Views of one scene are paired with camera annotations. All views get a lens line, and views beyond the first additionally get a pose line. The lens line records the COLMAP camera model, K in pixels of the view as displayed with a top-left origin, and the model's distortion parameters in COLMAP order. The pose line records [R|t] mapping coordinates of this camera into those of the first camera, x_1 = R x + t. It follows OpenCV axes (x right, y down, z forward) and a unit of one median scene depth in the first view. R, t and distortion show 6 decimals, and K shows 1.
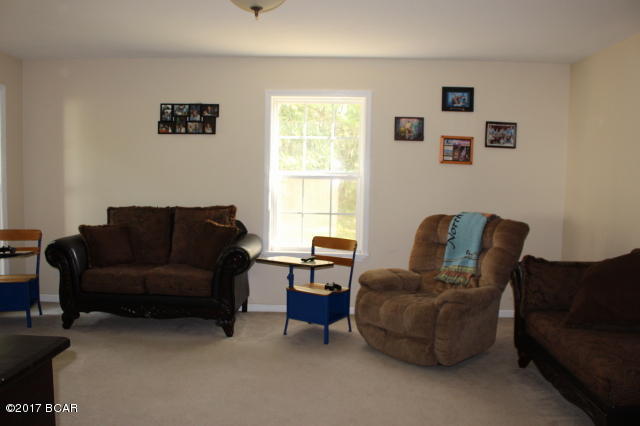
lens RADIAL K [[539.2, 0, 322.4], [0, 539.2, 213.2], [0, 0, 1]] dist [-0.140371, 0.121482]
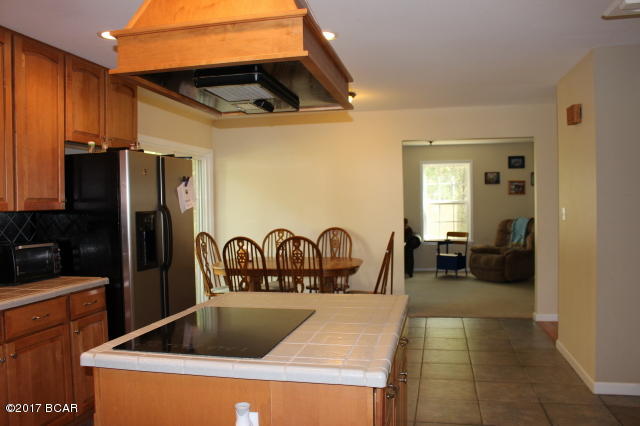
lens RADIAL K [[539.2, 0, 319.2], [0, 539.2, 213.1], [0, 0, 1]] dist [-0.140371, 0.121482]
pose [[0.983719, -0.029804, -0.177227, -0.129431], [0.020368, 0.998288, -0.054824, 0.072016], [0.178557, 0.050322, 0.982642, -1.089620]]
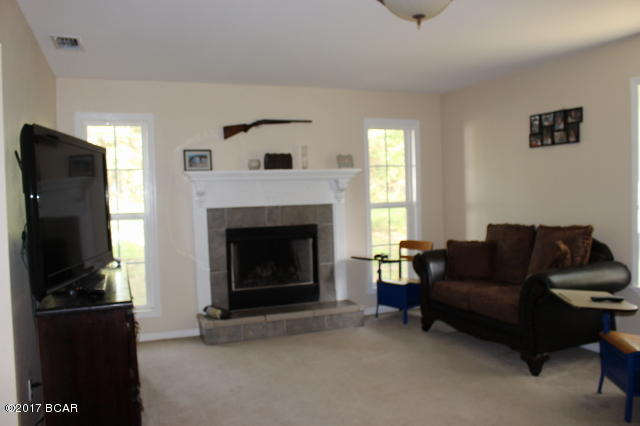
lens RADIAL K [[539.2, 0, 321.1], [0, 539.2, 211.1], [0, 0, 1]] dist [-0.140371, 0.121482]
pose [[0.388914, 0.002604, -0.921270, 0.421542], [-0.031650, 0.999443, -0.010536, -0.015064], [0.920730, 0.033255, 0.388780, 0.298335]]
